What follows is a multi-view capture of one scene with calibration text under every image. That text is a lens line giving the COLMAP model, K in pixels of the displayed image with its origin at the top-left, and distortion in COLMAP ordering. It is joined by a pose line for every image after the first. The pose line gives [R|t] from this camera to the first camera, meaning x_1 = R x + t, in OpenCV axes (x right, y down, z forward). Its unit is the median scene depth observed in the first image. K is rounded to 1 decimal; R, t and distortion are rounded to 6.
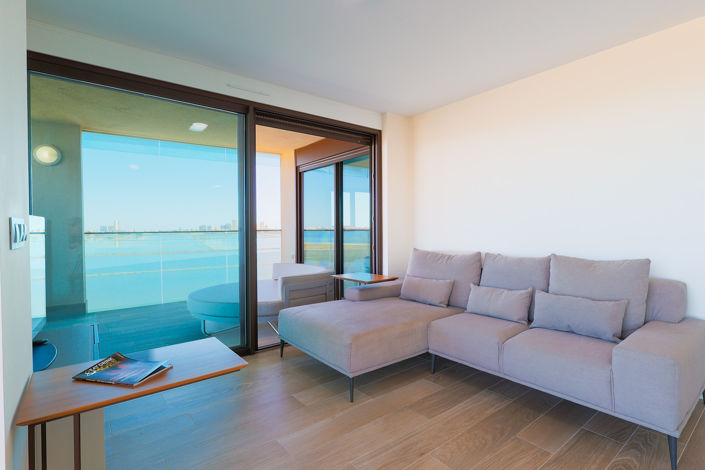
lens RADIAL K [[346.7, 0, 351.8], [0, 346.7, 228.2], [0, 0, 1]] dist [0.003082, -0.004207]
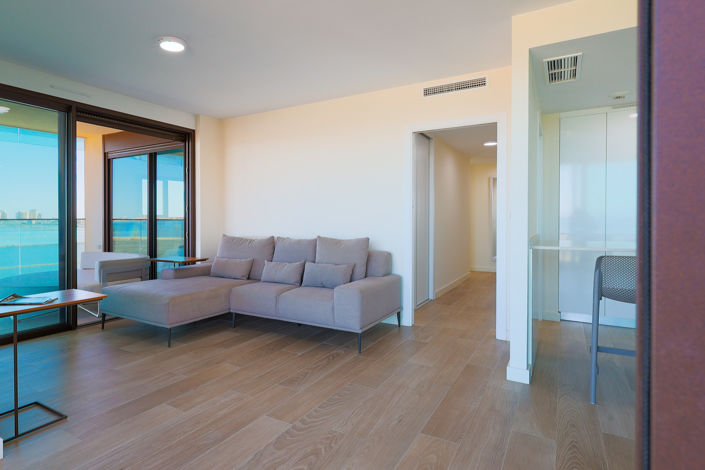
lens RADIAL K [[396.6, 0, 301.3], [0, 396.6, 220.7], [0, 0, 1]] dist [-0.006110, 0.004950]
pose [[0.942586, 0.004976, 0.333926, -0.023559], [-0.006436, 0.999974, 0.003266, 0.006543], [-0.333901, -0.005228, 0.942594, -0.424561]]
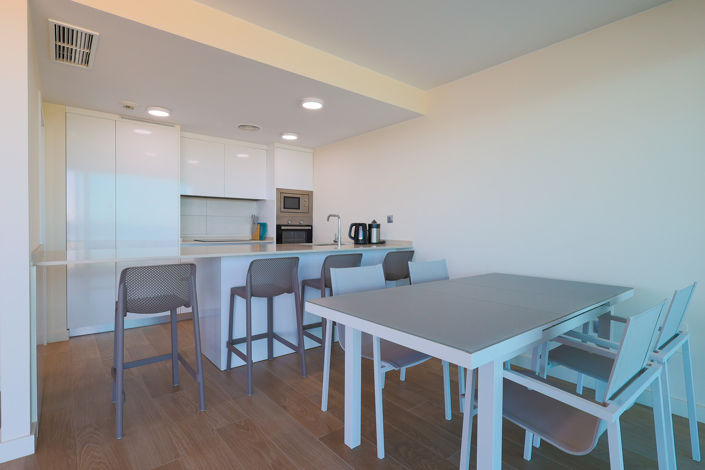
lens RADIAL K [[346.7, 0, 347.2], [0, 346.7, 234.1], [0, 0, 1]] dist [0.003082, -0.004207]
pose [[-0.043173, -0.013560, 0.998976, 0.172745], [-0.007176, 0.999886, 0.013262, 0.005060], [-0.999042, -0.006596, -0.043265, -0.245754]]
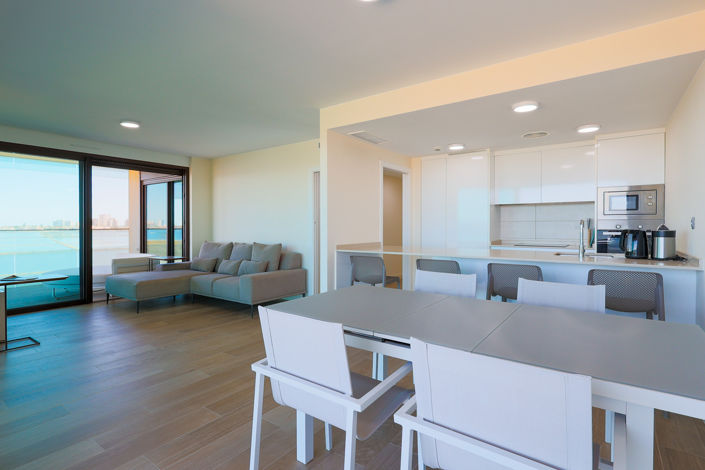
lens RADIAL K [[346.7, 0, 352.3], [0, 346.7, 220.2], [0, 0, 1]] dist [0.003082, -0.004207]
pose [[0.956458, 0.013656, 0.291551, 0.449953], [-0.008437, 0.999781, -0.019152, -0.018182], [-0.291749, 0.015858, 0.956363, -0.978955]]
